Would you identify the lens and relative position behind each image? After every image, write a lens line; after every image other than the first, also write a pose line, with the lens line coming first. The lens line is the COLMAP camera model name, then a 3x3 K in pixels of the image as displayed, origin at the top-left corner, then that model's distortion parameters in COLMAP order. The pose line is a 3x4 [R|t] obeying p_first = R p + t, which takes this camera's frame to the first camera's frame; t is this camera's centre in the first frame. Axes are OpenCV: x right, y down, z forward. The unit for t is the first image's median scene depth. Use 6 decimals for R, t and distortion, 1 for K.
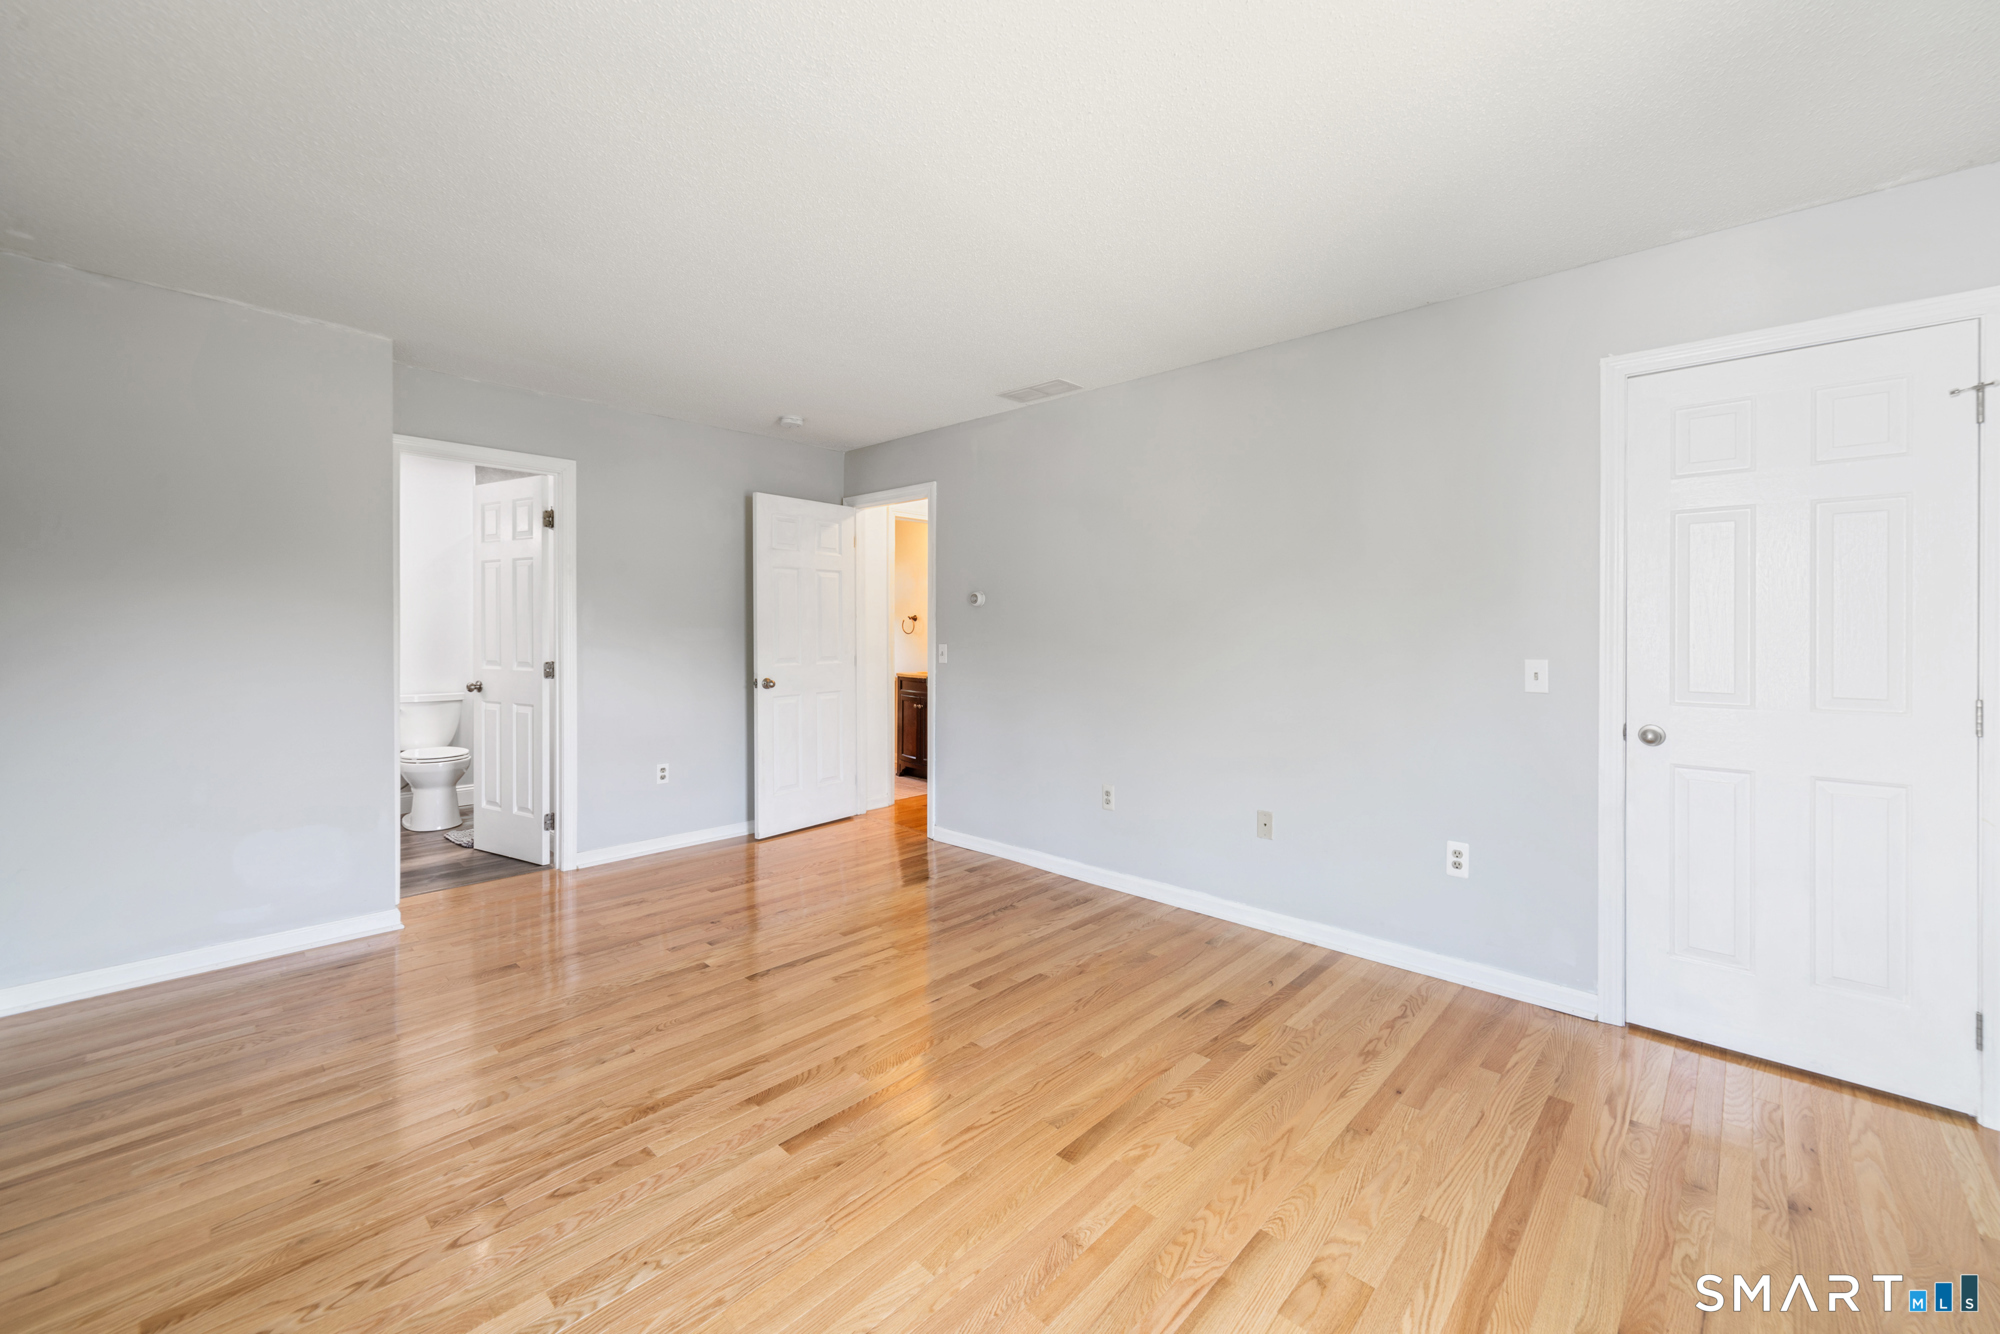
lens RADIAL K [[794.6, 0, 1002.9], [0, 794.6, 627.0], [0, 0, 1]] dist [-0.008547, -0.000152]
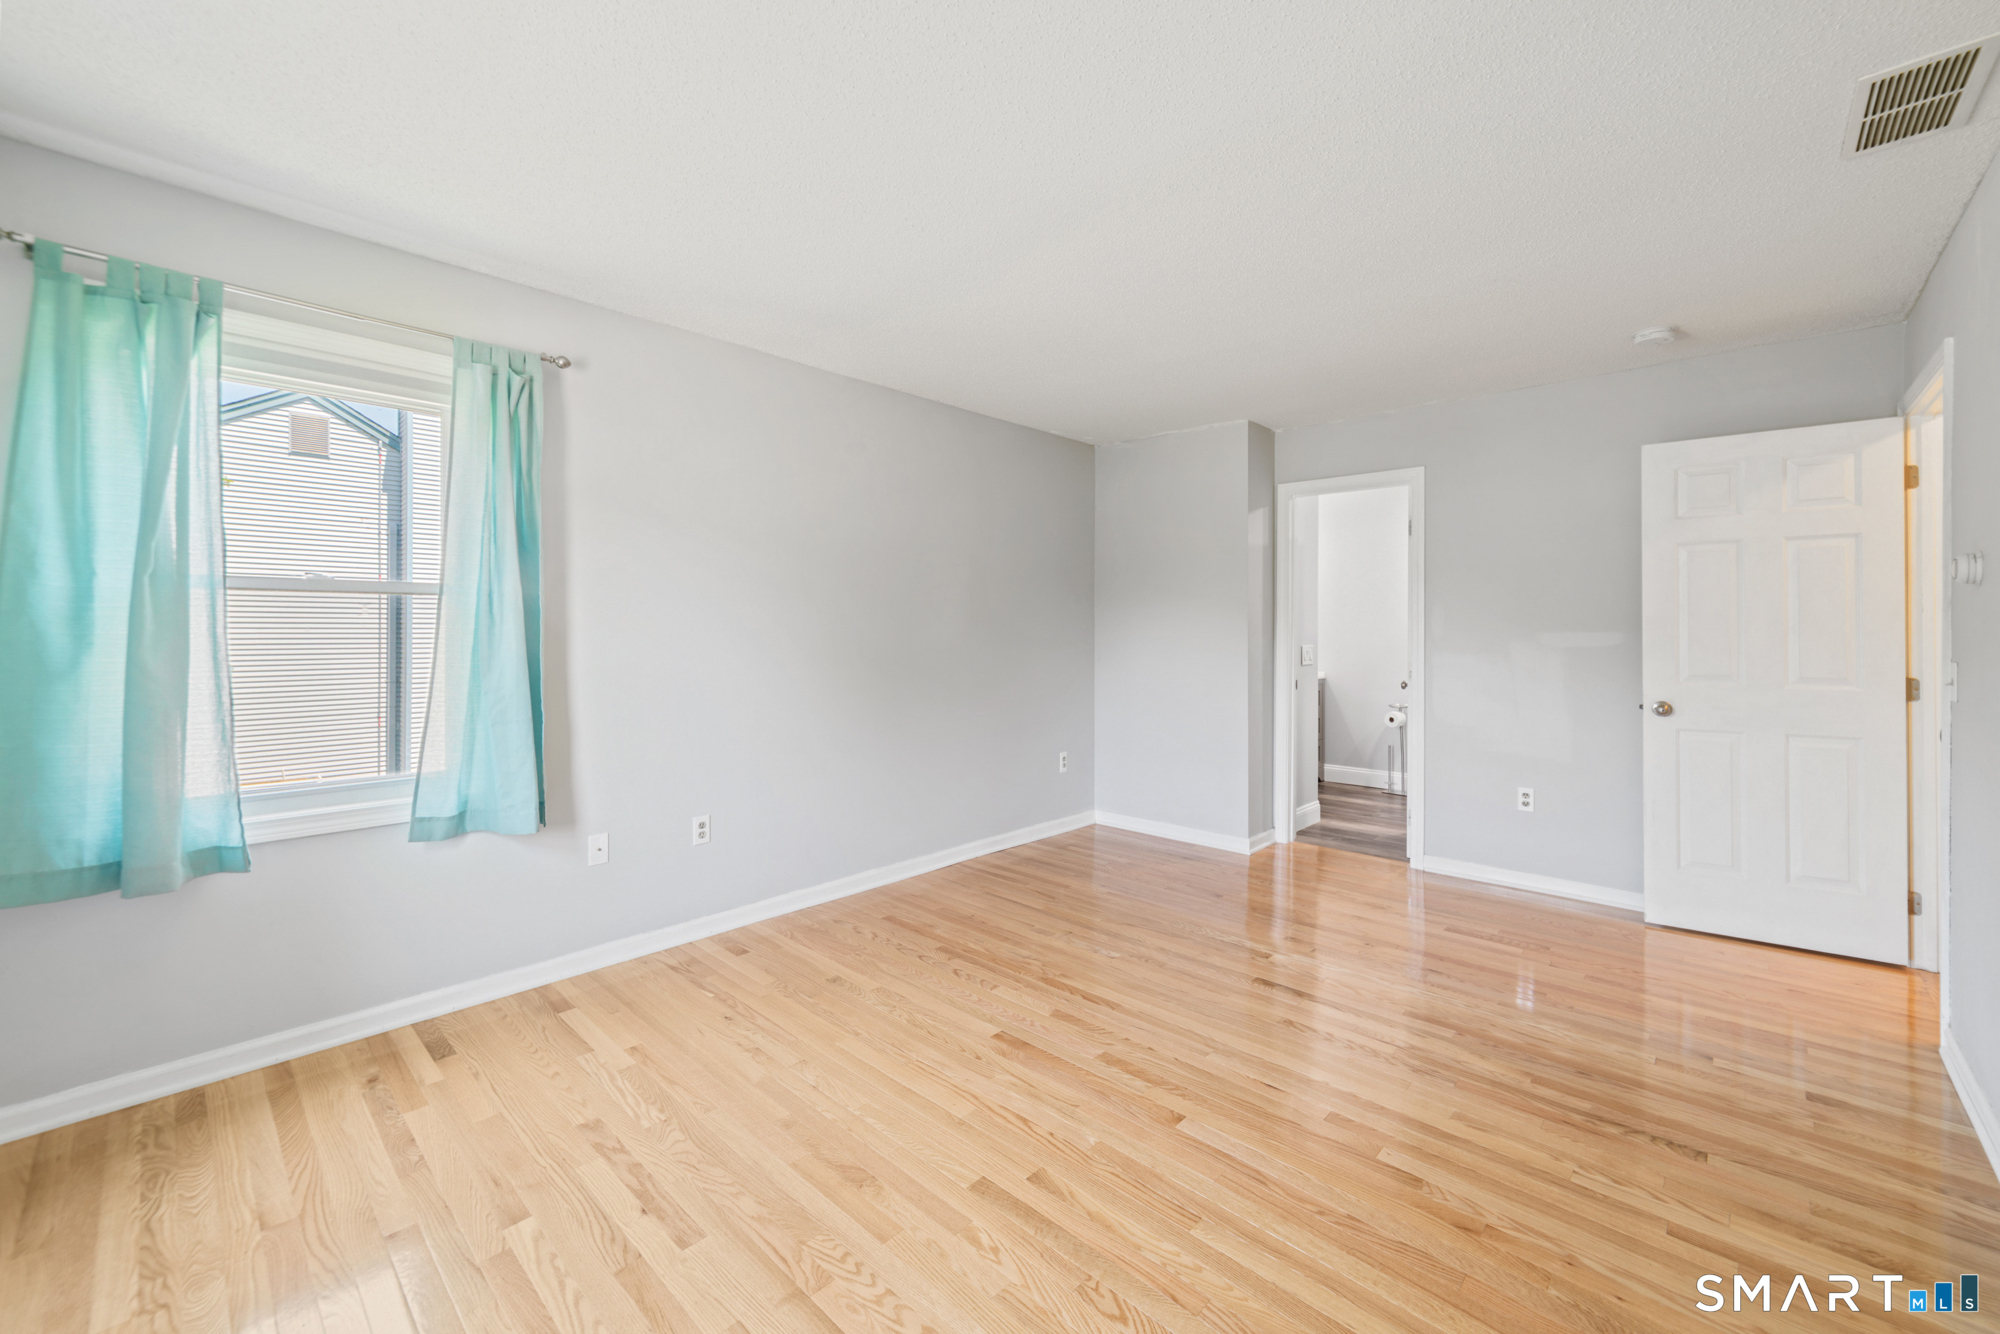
lens RADIAL K [[794.6, 0, 1002.9], [0, 794.6, 627.0], [0, 0, 1]] dist [-0.008547, -0.000152]
pose [[0.007158, -0.002619, -0.999971, 0.558541], [-0.002008, 0.999995, -0.002634, 0.001084], [0.999972, 0.002027, 0.007153, 0.550737]]
